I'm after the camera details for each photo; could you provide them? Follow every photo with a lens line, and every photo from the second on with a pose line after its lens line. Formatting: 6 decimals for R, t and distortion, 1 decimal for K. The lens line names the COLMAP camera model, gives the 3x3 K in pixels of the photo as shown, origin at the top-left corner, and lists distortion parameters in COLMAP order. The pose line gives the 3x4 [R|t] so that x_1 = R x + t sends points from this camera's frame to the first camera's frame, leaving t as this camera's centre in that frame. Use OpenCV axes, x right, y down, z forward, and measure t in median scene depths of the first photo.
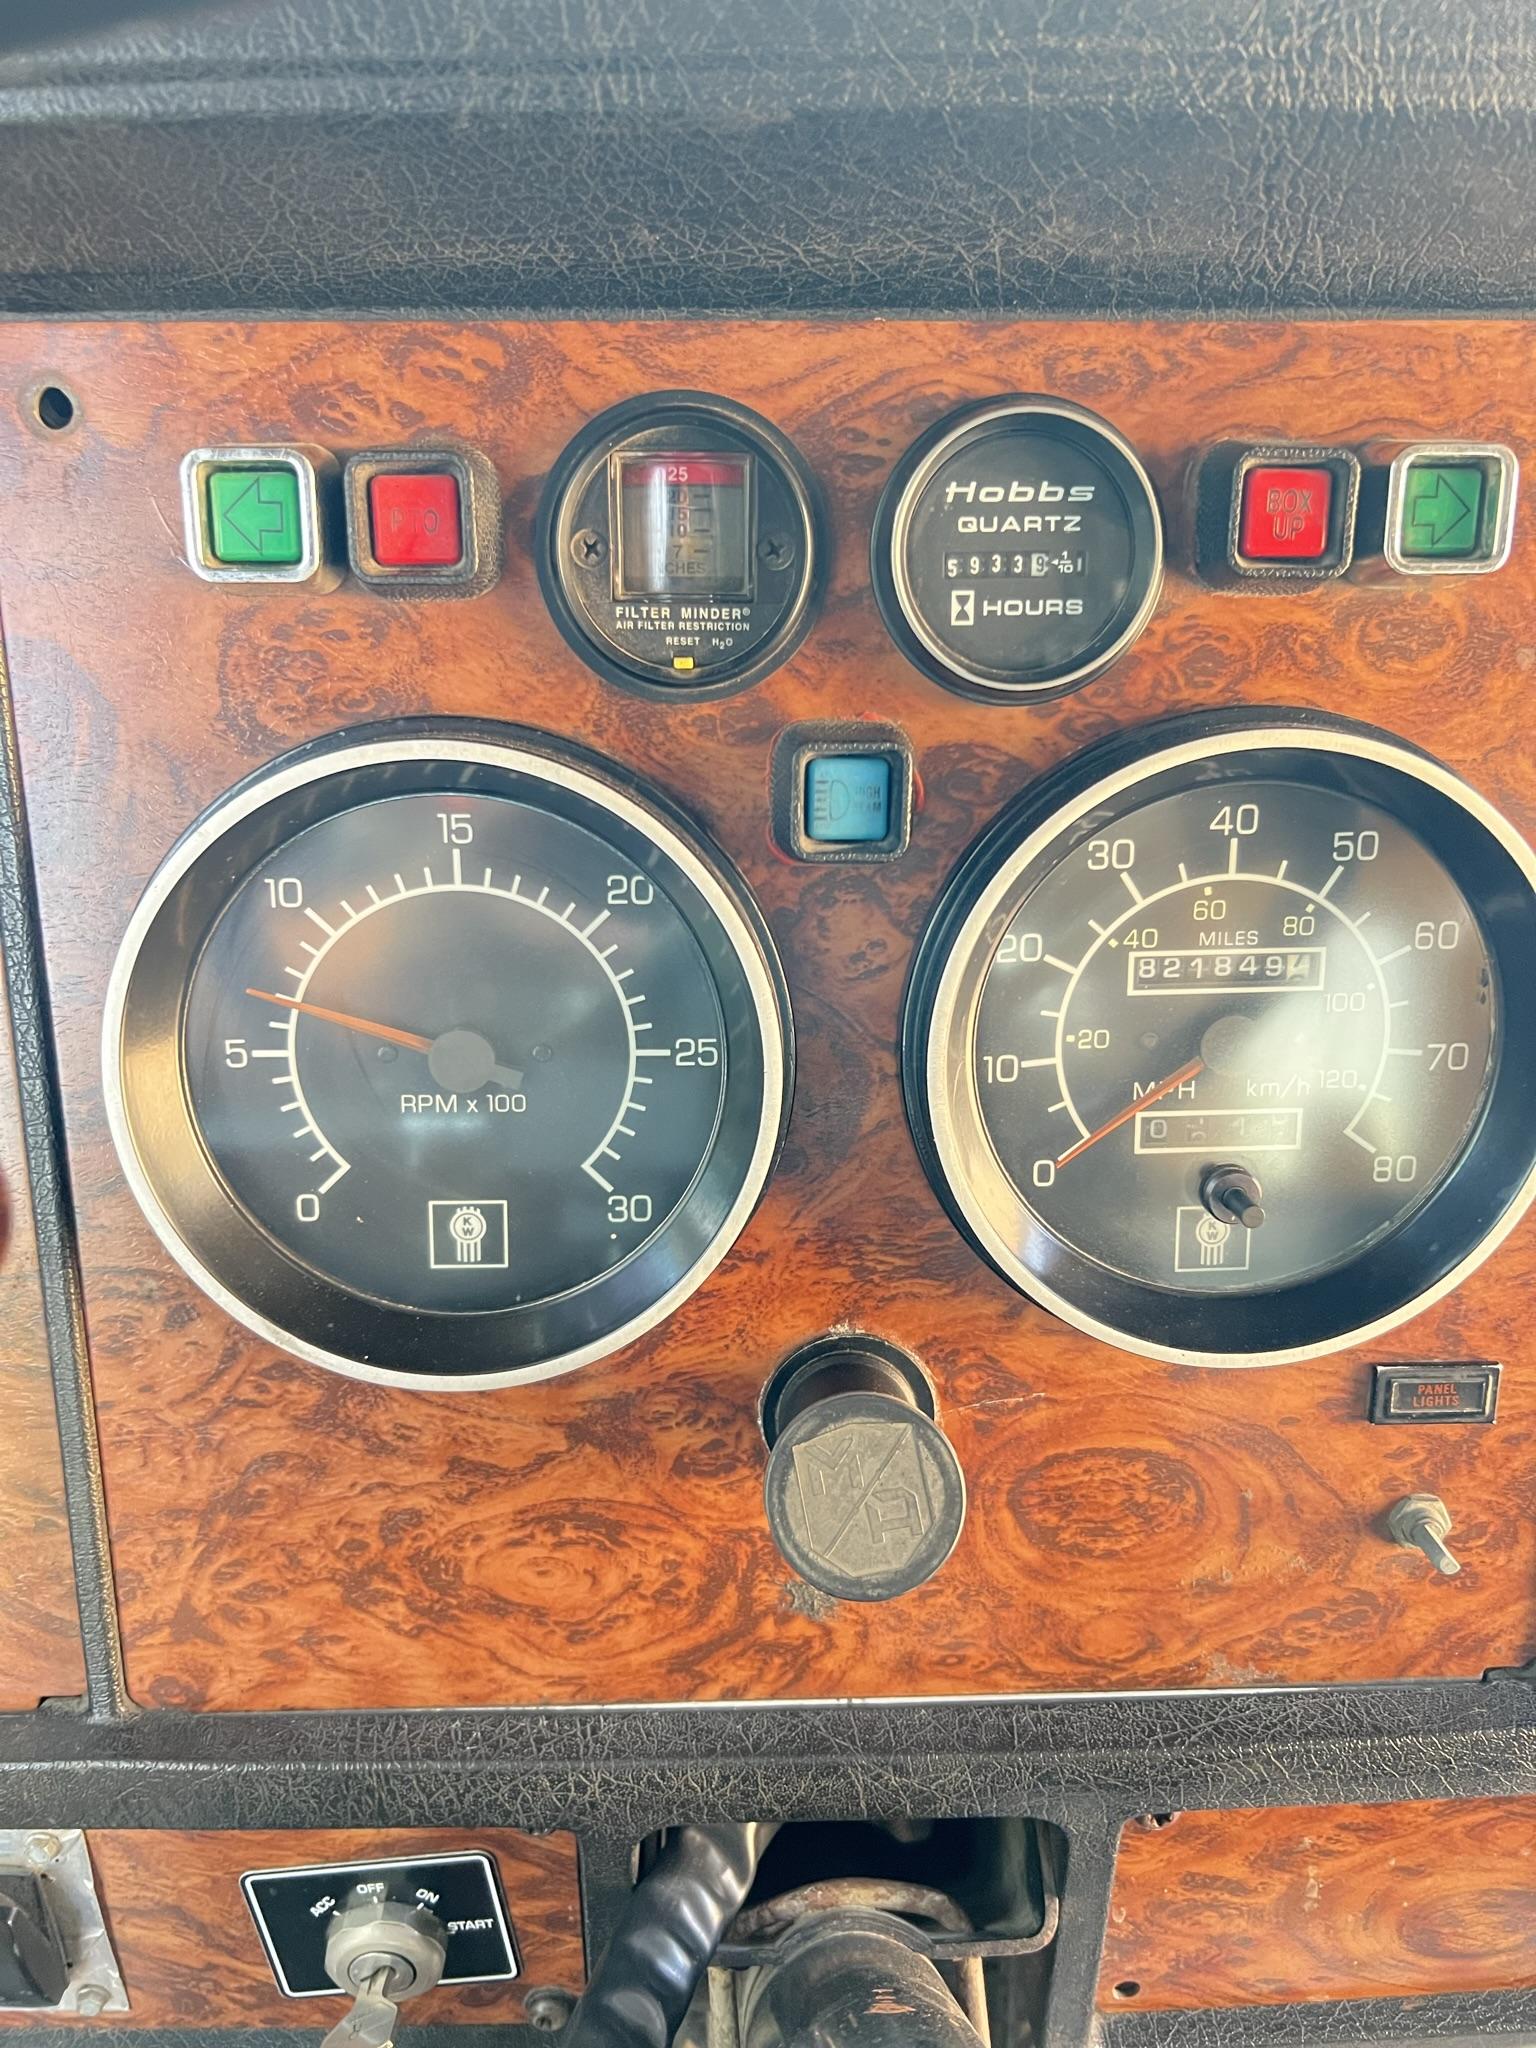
lens RADIAL K [[1578.0, 0, 768.0], [0, 1578.0, 1024.0], [0, 0, 1]] dist [0.033341, -0.047007]
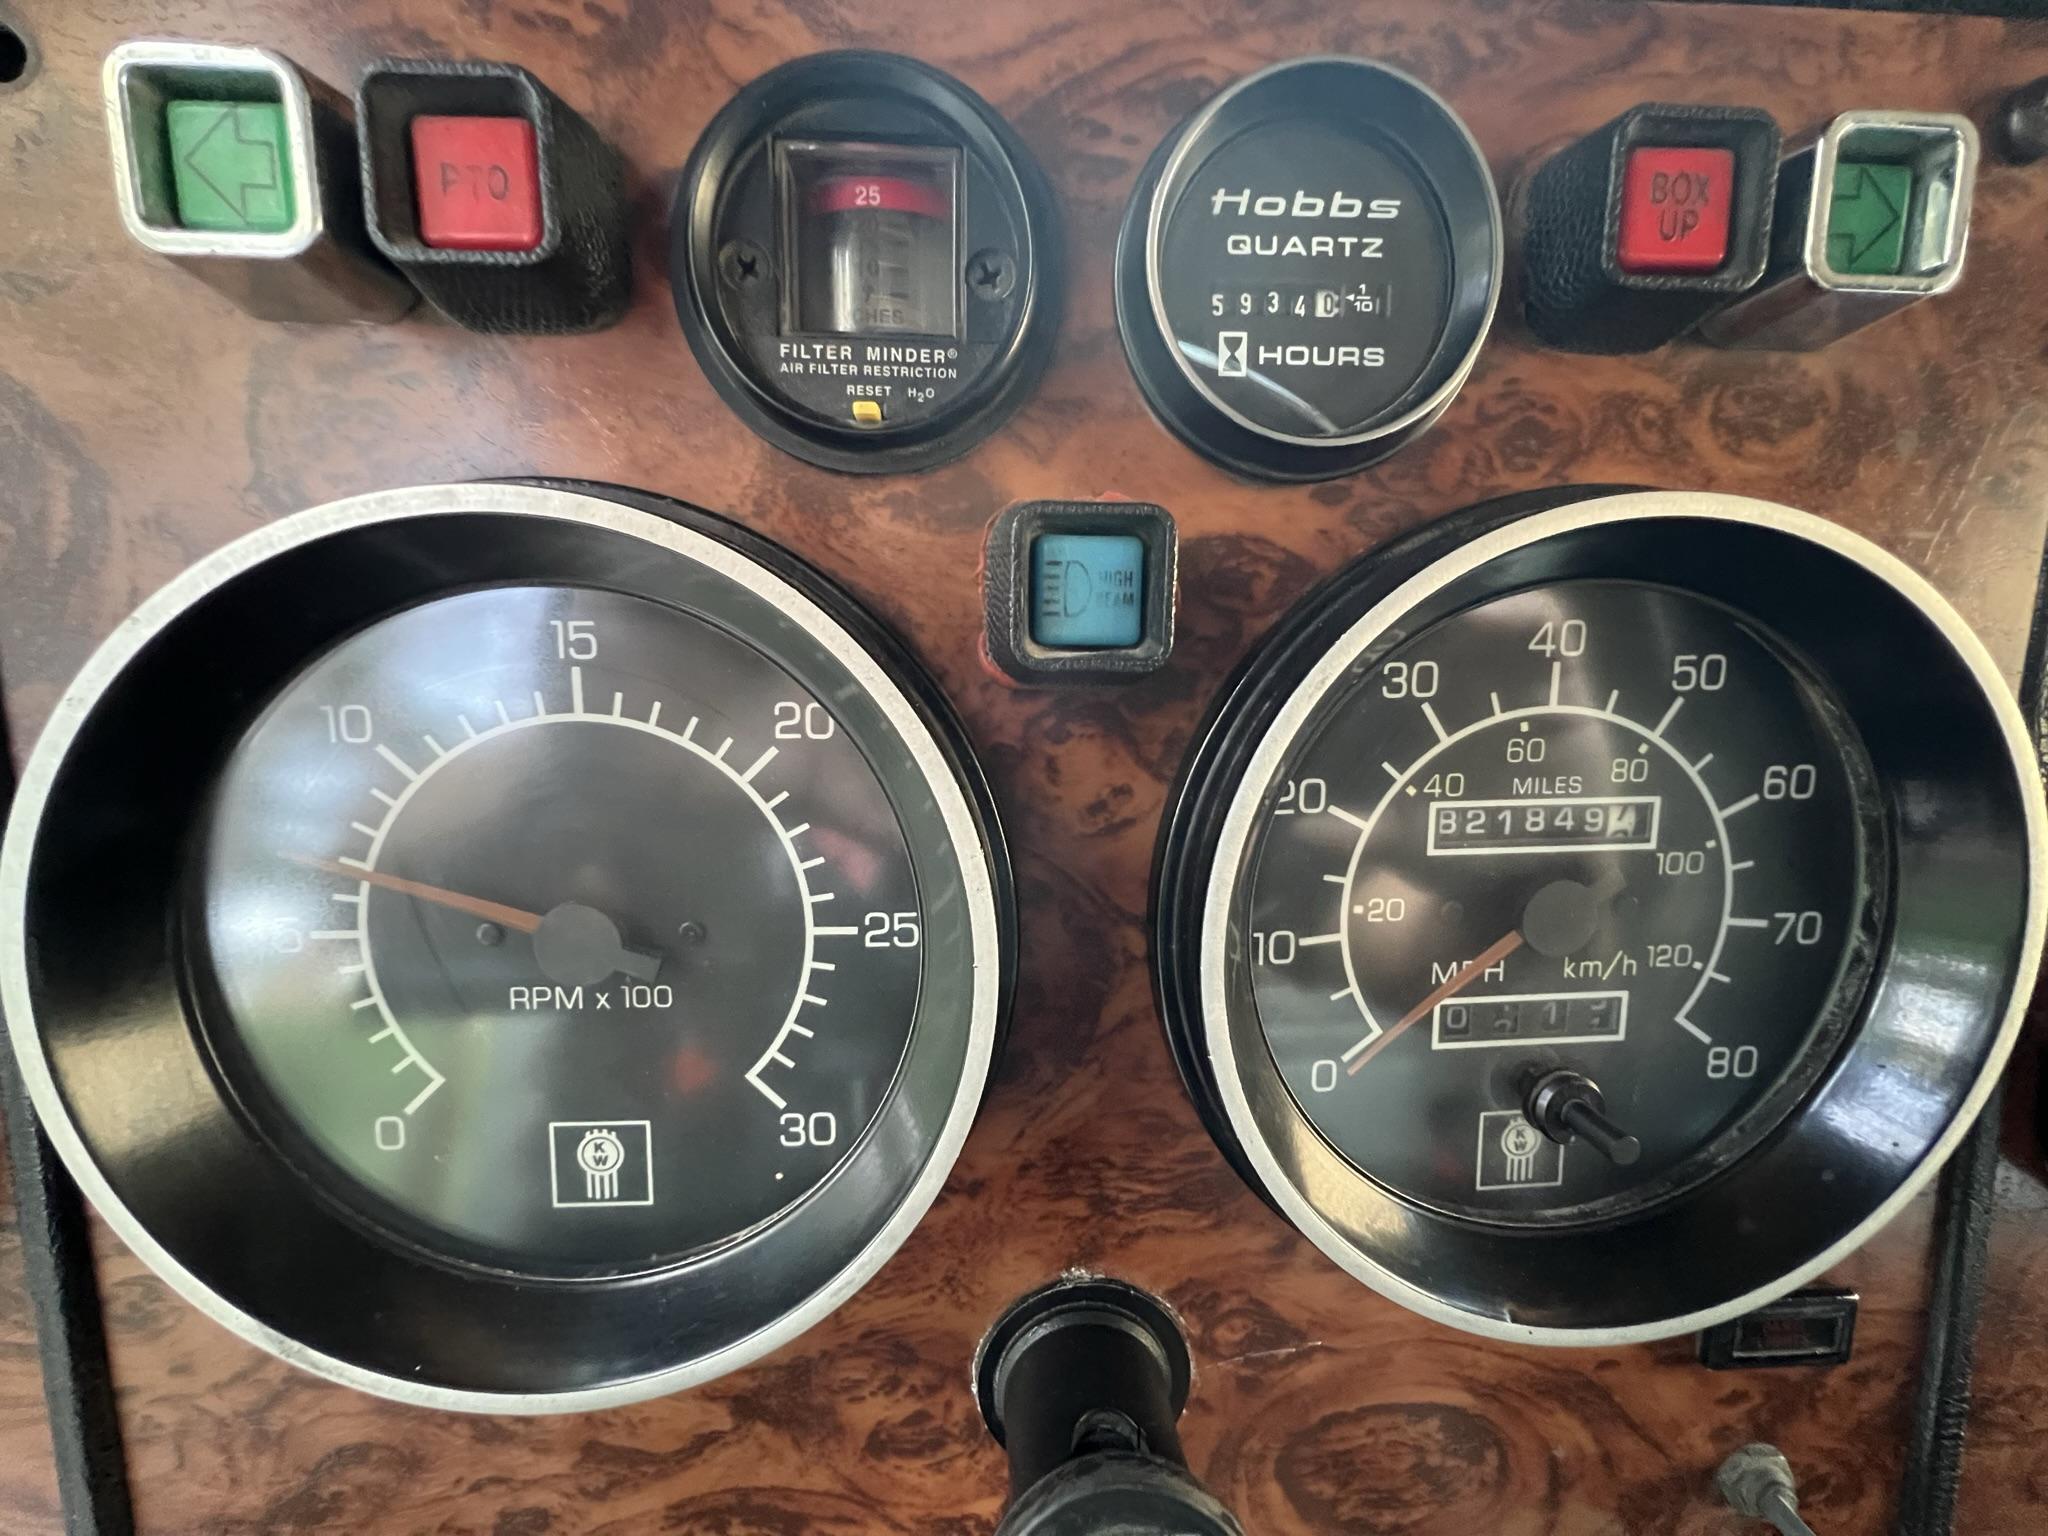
lens RADIAL K [[820.2, 0, 1024.0], [0, 820.2, 768.0], [0, 0, 1]] dist [-0.000229, 0.000416]
pose [[0.999703, 0.000110, 0.024370, 0.010351], [0.002707, 0.993299, -0.115539, -0.014724], [-0.024219, 0.115571, 0.993004, 0.581470]]
